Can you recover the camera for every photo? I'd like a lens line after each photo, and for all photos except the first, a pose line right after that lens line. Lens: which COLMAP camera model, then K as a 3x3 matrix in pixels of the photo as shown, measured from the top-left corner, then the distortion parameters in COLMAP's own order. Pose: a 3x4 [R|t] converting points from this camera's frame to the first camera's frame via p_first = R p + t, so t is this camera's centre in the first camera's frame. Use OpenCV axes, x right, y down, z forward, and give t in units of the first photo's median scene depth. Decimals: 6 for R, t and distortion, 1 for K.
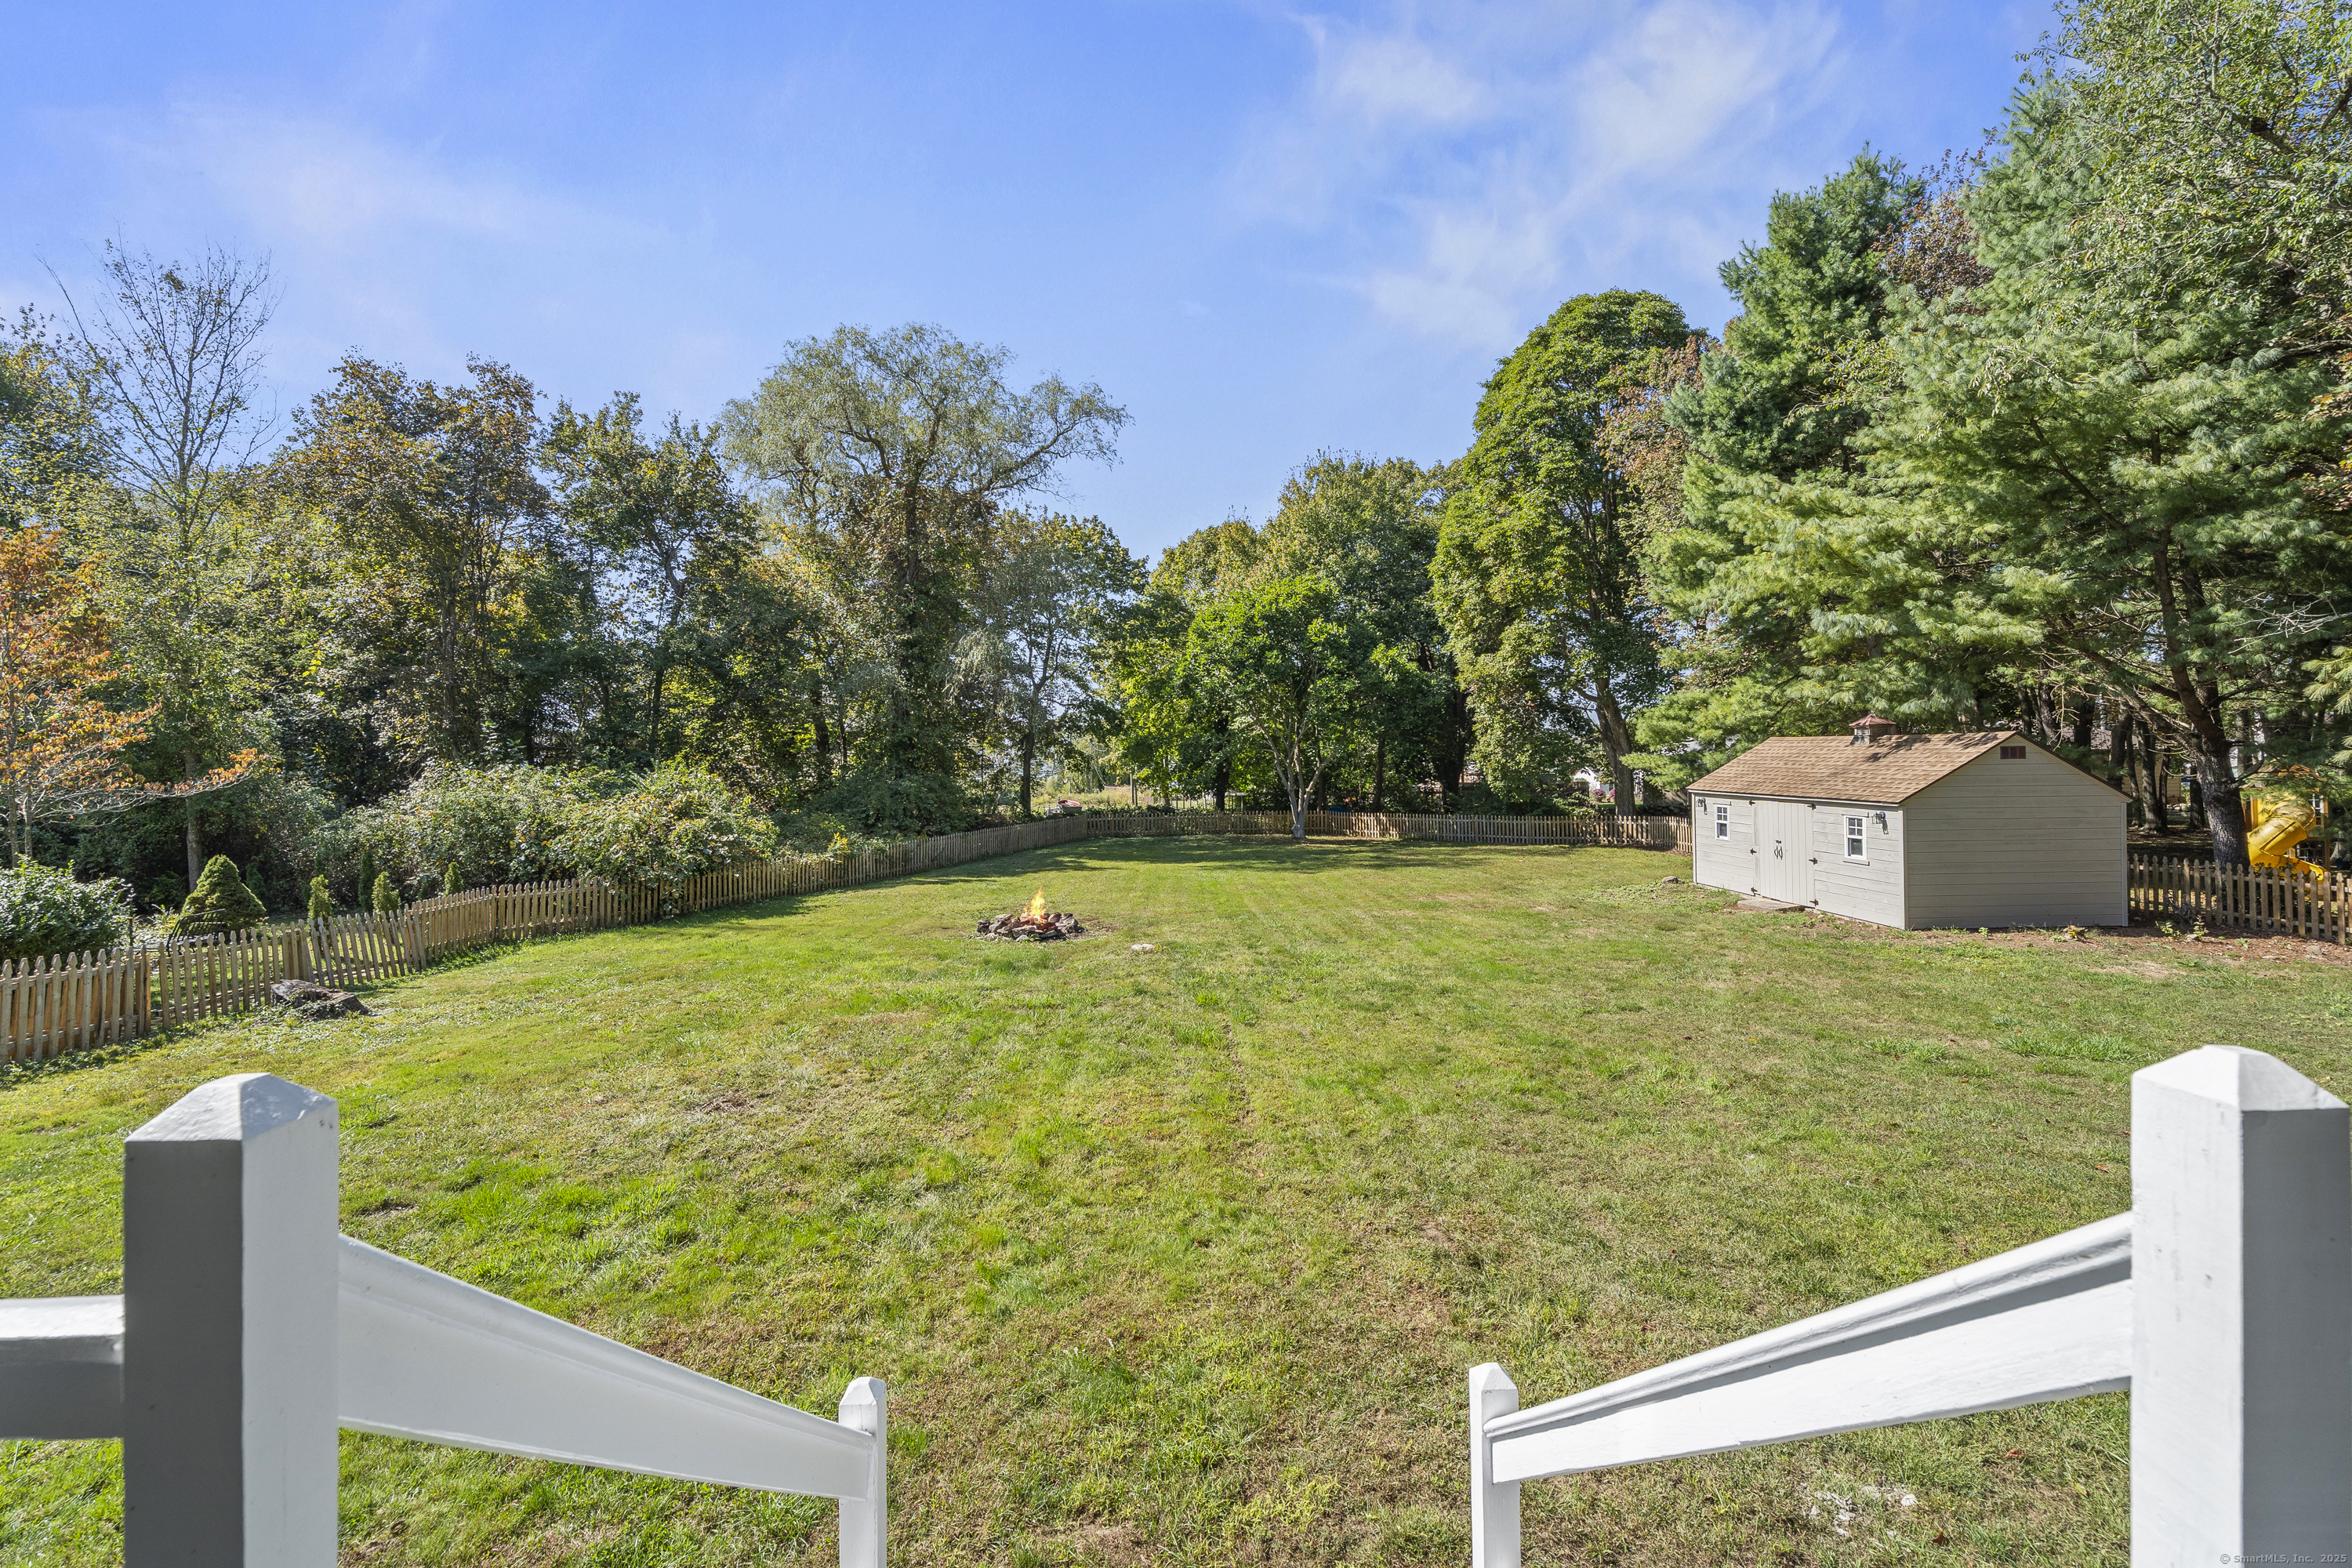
lens RADIAL K [[1062.8, 0, 1171.6], [0, 1062.8, 721.2], [0, 0, 1]] dist [0.000509, 0.000307]
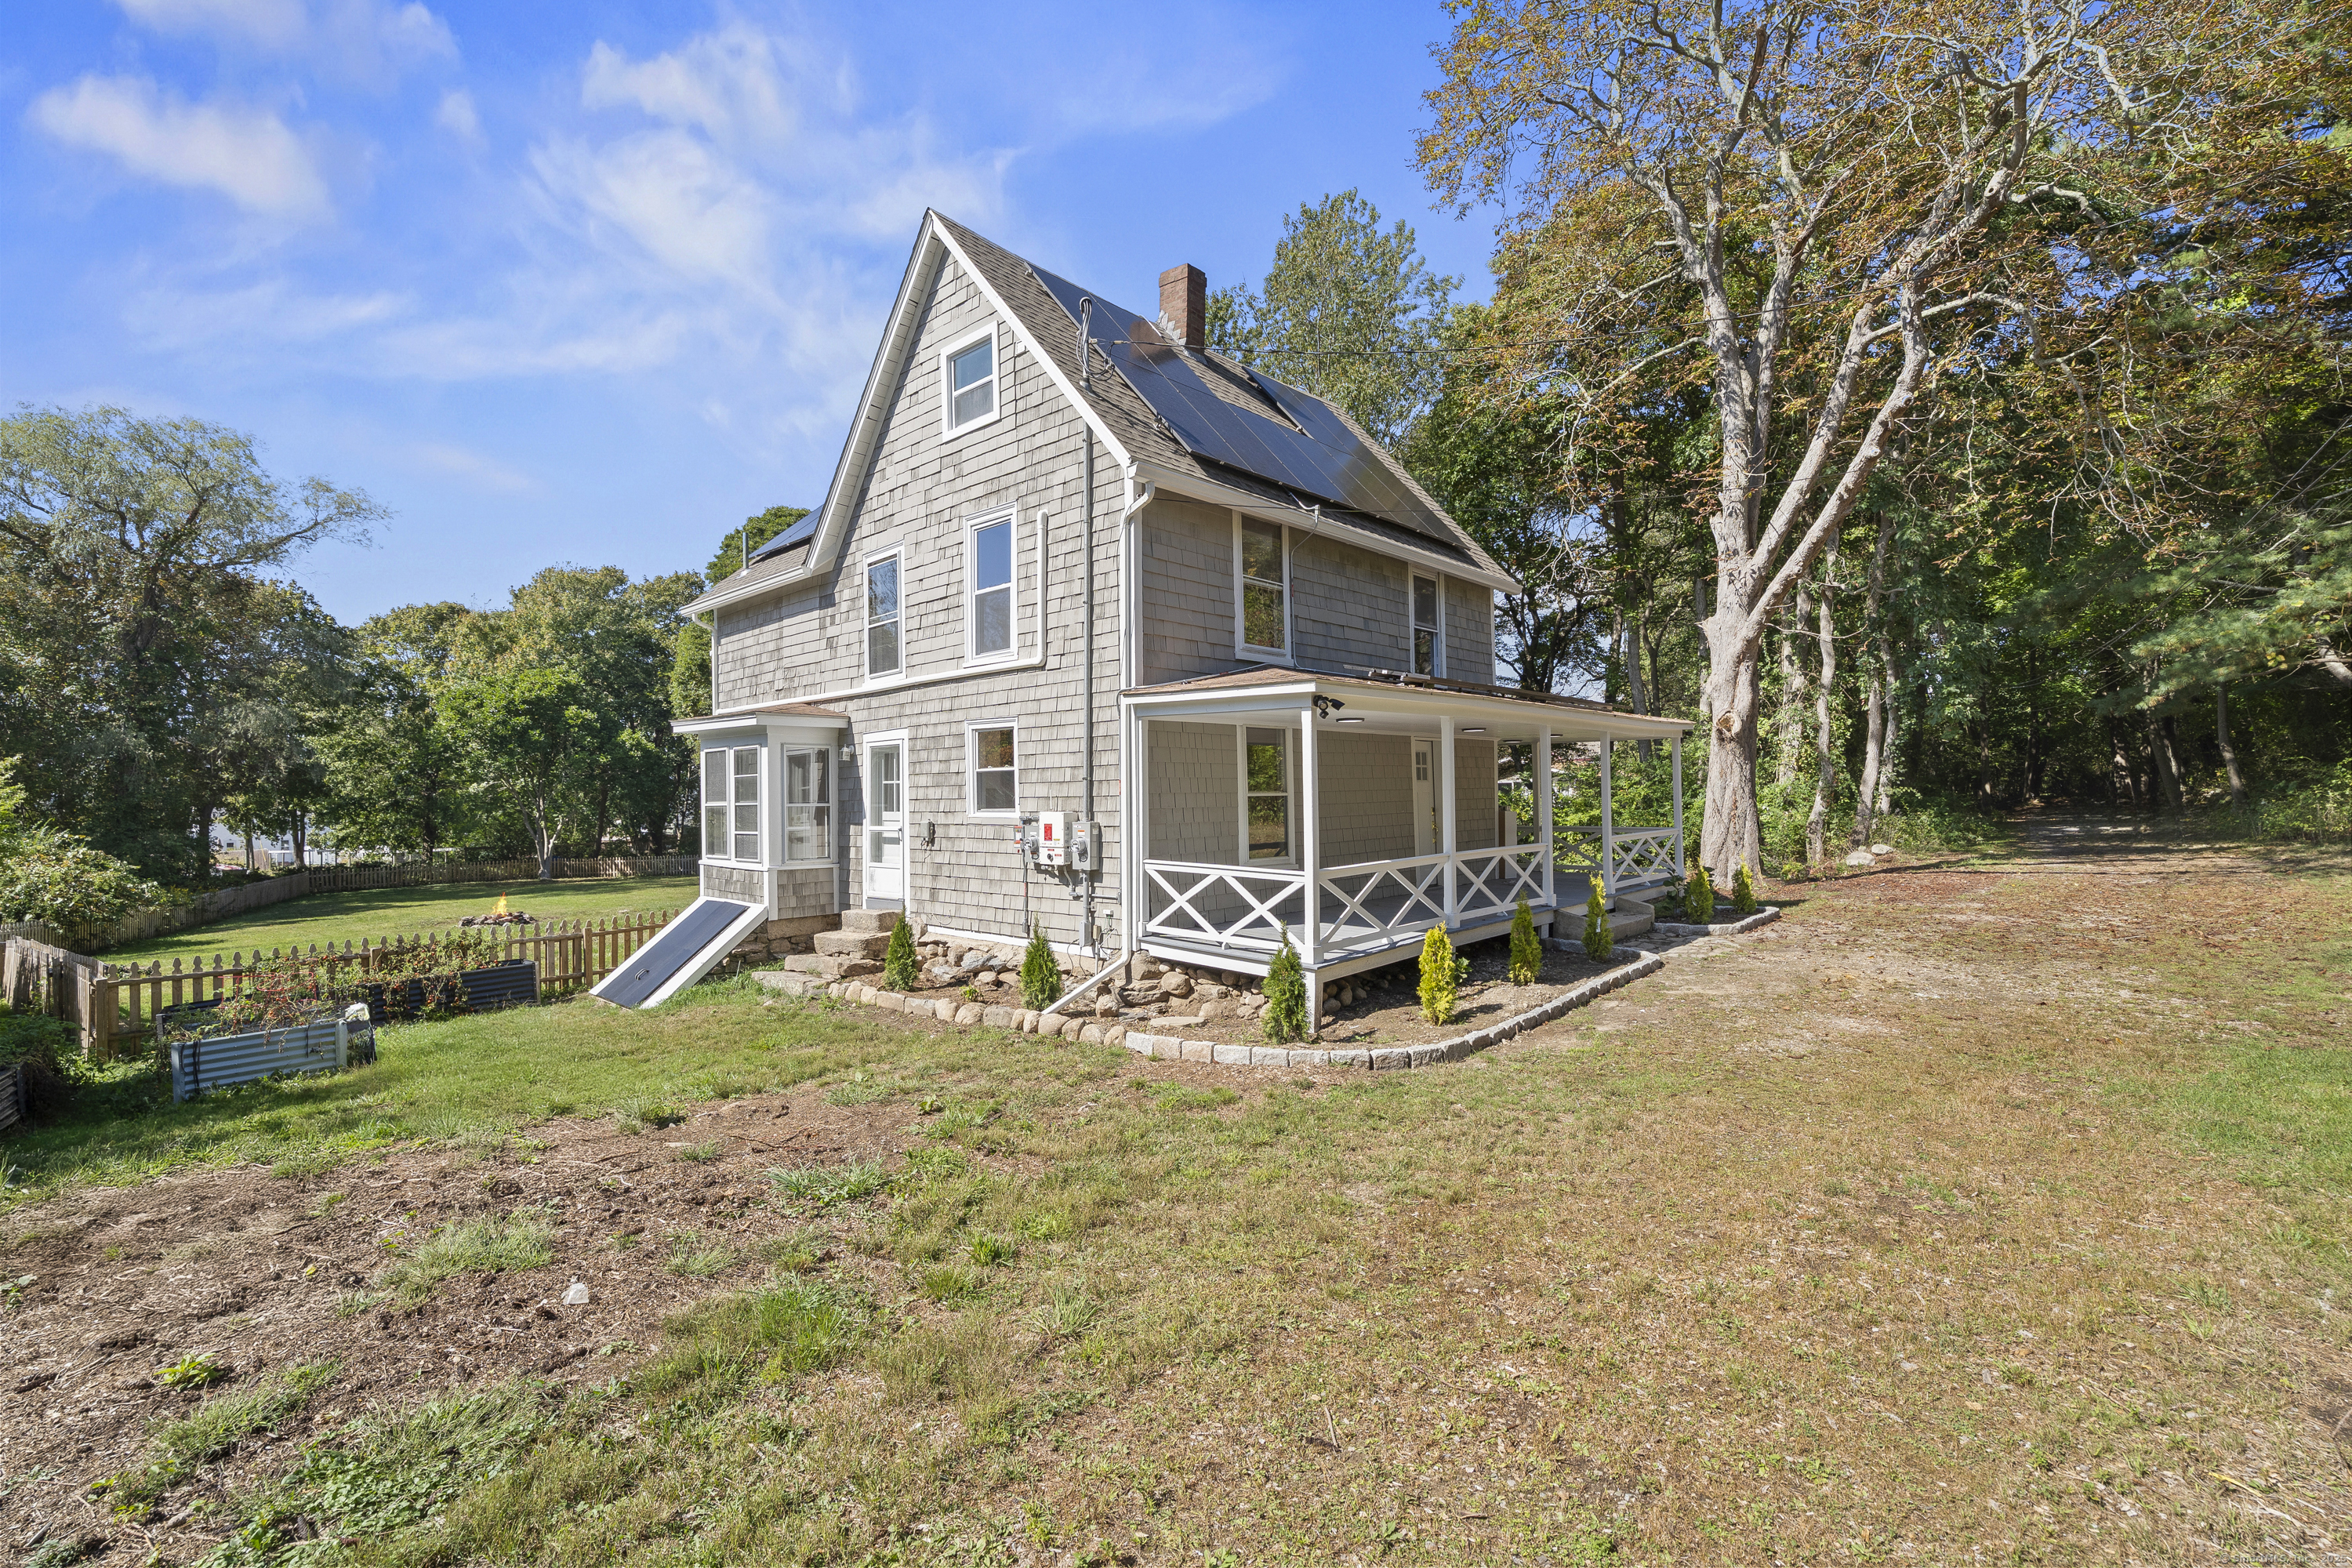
lens RADIAL K [[1052.5, 0, 1170.5], [0, 1052.5, 772.0], [0, 0, 1]] dist [0.002069, 0.000679]
pose [[0.681555, 0.016828, 0.731573, -0.316684], [-0.012840, 0.999857, -0.011038, -0.012780], [-0.731654, -0.001870, 0.681674, -0.415031]]
